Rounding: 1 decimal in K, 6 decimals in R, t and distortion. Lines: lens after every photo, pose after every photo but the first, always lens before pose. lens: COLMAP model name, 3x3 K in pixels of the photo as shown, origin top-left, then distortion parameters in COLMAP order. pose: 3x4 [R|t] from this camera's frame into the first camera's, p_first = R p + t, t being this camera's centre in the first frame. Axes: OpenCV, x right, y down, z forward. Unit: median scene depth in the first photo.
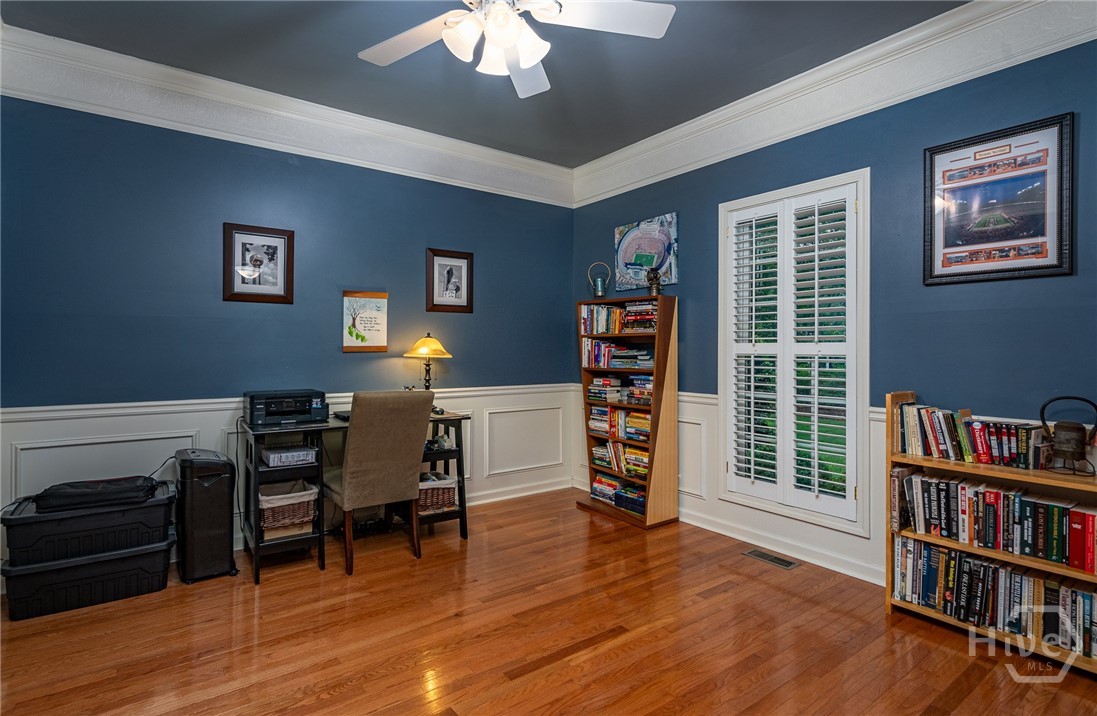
lens RADIAL K [[543.0, 0, 547.9], [0, 543.0, 347.8], [0, 0, 1]] dist [0.001053, 0.000475]
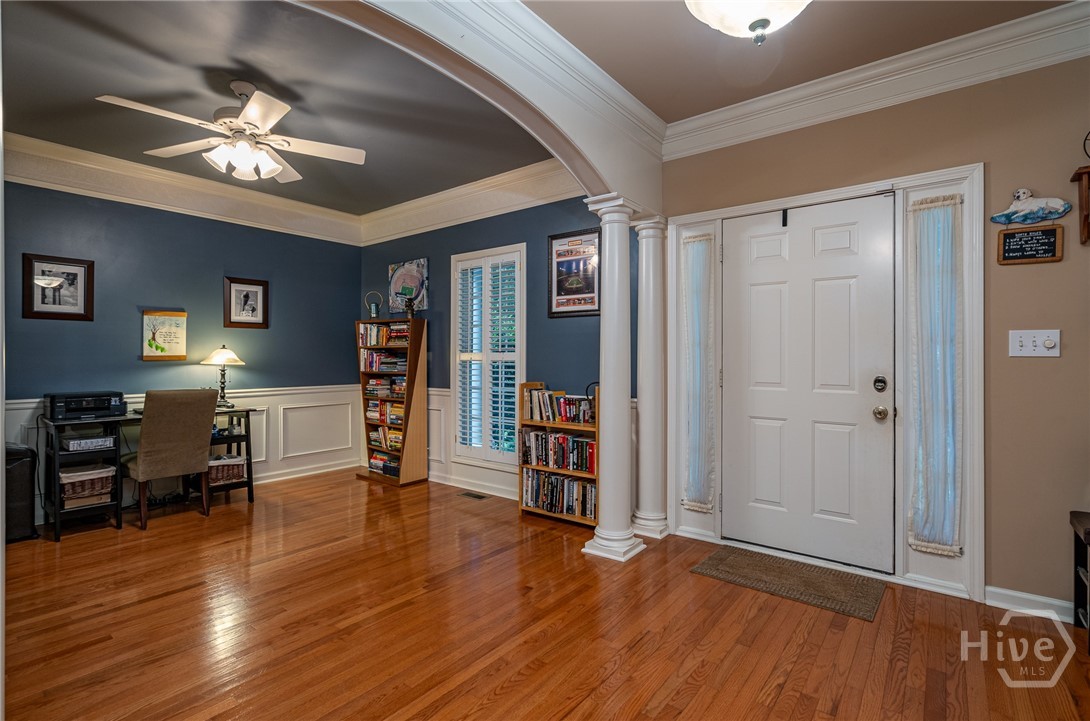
lens RADIAL K [[509.5, 0, 545.9], [0, 509.5, 356.4], [0, 0, 1]] dist [-0.000063, 0.000370]
pose [[0.963479, -0.003459, 0.267763, 0.198313], [0.003420, 0.999994, 0.000612, 0.001083], [-0.267763, 0.000326, 0.963485, -0.364810]]
